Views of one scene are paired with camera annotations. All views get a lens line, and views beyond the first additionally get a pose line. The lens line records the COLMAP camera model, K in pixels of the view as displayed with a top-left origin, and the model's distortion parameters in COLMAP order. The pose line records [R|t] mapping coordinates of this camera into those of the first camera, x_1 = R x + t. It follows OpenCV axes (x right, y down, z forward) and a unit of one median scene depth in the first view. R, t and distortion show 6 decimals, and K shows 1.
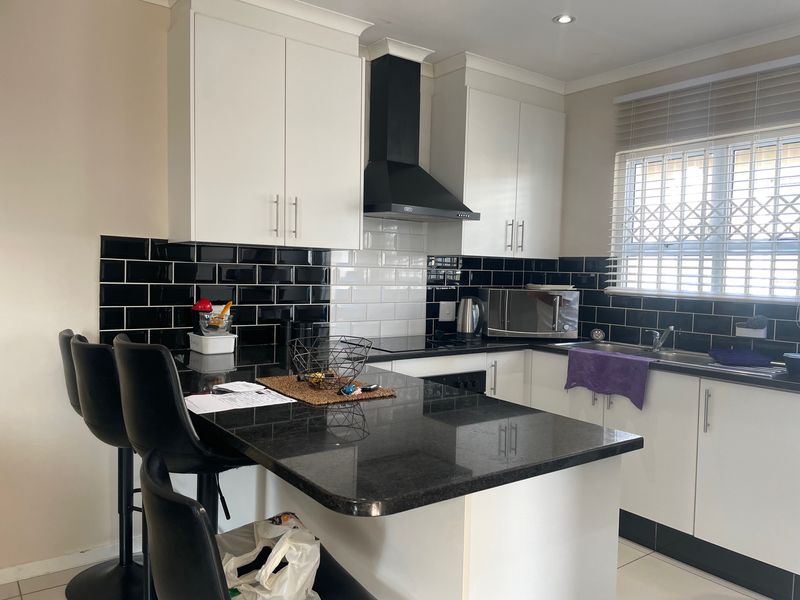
lens RADIAL K [[612.8, 0, 401.2], [0, 612.8, 299.0], [0, 0, 1]] dist [0.038634, -0.005939]
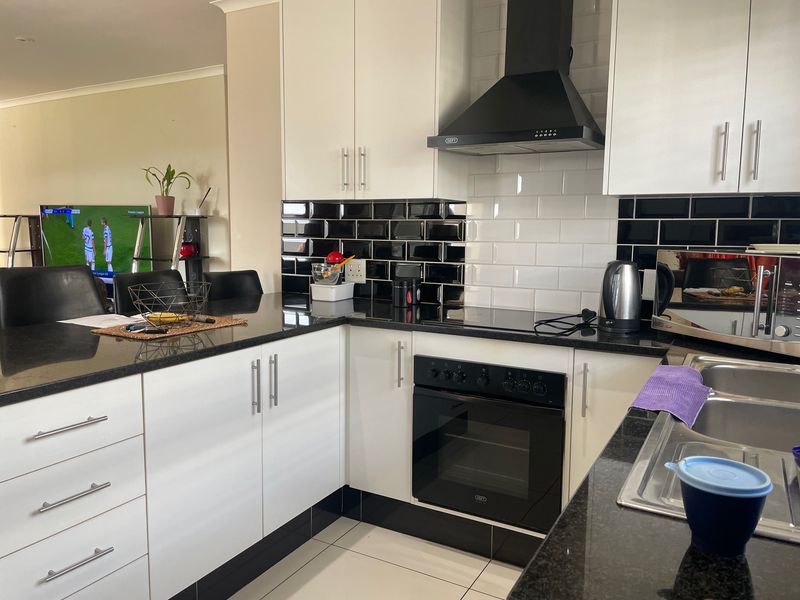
lens RADIAL K [[612.8, 0, 399.4], [0, 612.8, 302.2], [0, 0, 1]] dist [0.038634, -0.005939]
pose [[0.390005, 0.097927, -0.915591, 0.647854], [-0.039870, 0.995192, 0.089458, -0.011366], [0.919949, 0.001615, 0.392034, 0.582126]]
